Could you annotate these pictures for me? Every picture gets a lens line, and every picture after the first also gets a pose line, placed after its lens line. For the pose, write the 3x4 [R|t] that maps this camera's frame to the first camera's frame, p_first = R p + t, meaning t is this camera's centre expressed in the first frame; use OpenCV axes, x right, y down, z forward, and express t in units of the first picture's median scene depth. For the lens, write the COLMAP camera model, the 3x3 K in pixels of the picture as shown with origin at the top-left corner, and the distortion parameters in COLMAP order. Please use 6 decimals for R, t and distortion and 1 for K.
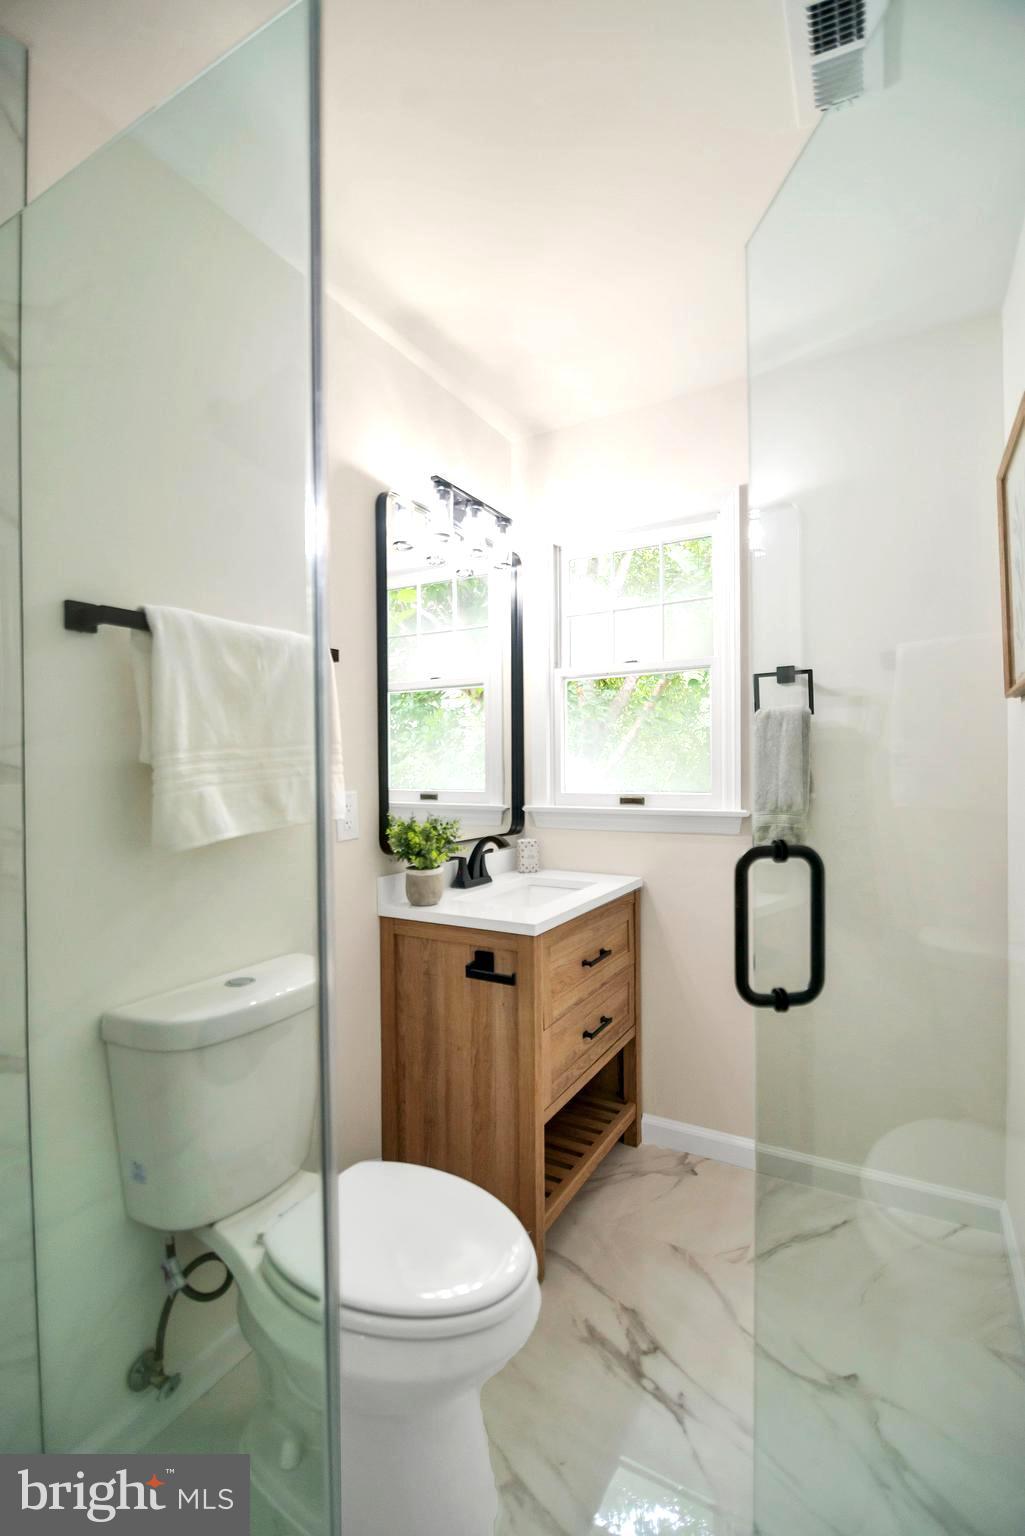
lens RADIAL K [[688.3, 0, 519.0], [0, 688.3, 747.2], [0, 0, 1]] dist [-0.012726, -0.000395]
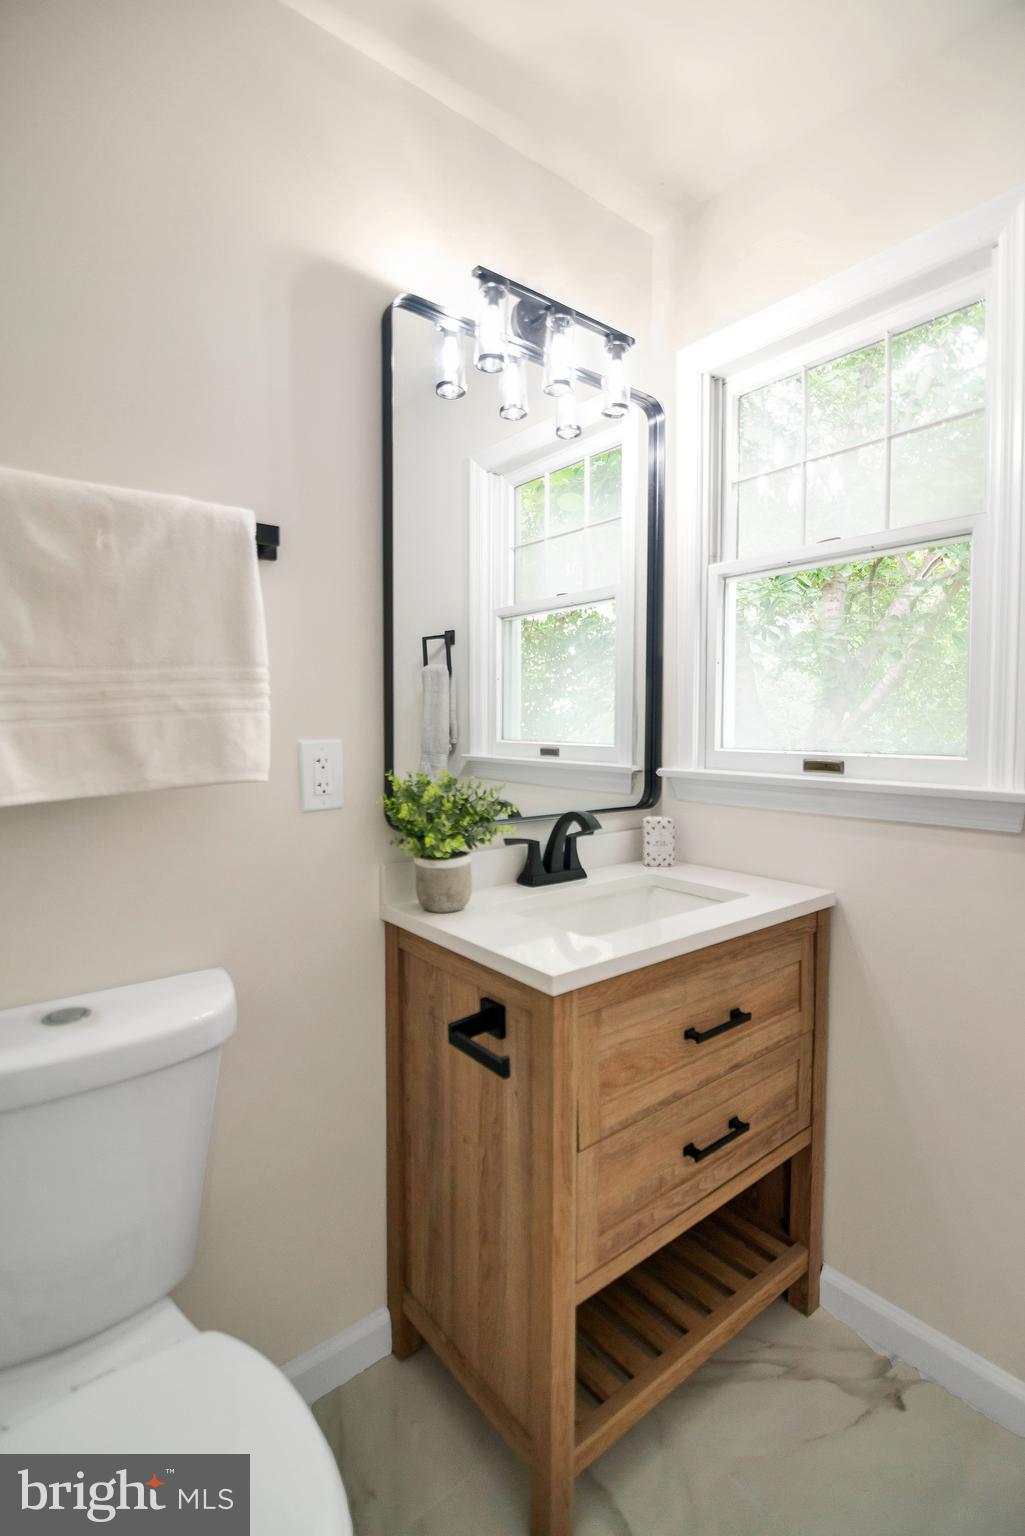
lens RADIAL K [[708.5, 0, 509.5], [0, 708.5, 735.8], [0, 0, 1]] dist [-0.016778, 0.000106]
pose [[0.924099, 0.016402, -0.381802, 0.163020], [0.001994, 0.998858, 0.047738, 0.022361], [0.382149, -0.044876, 0.923011, 0.346683]]
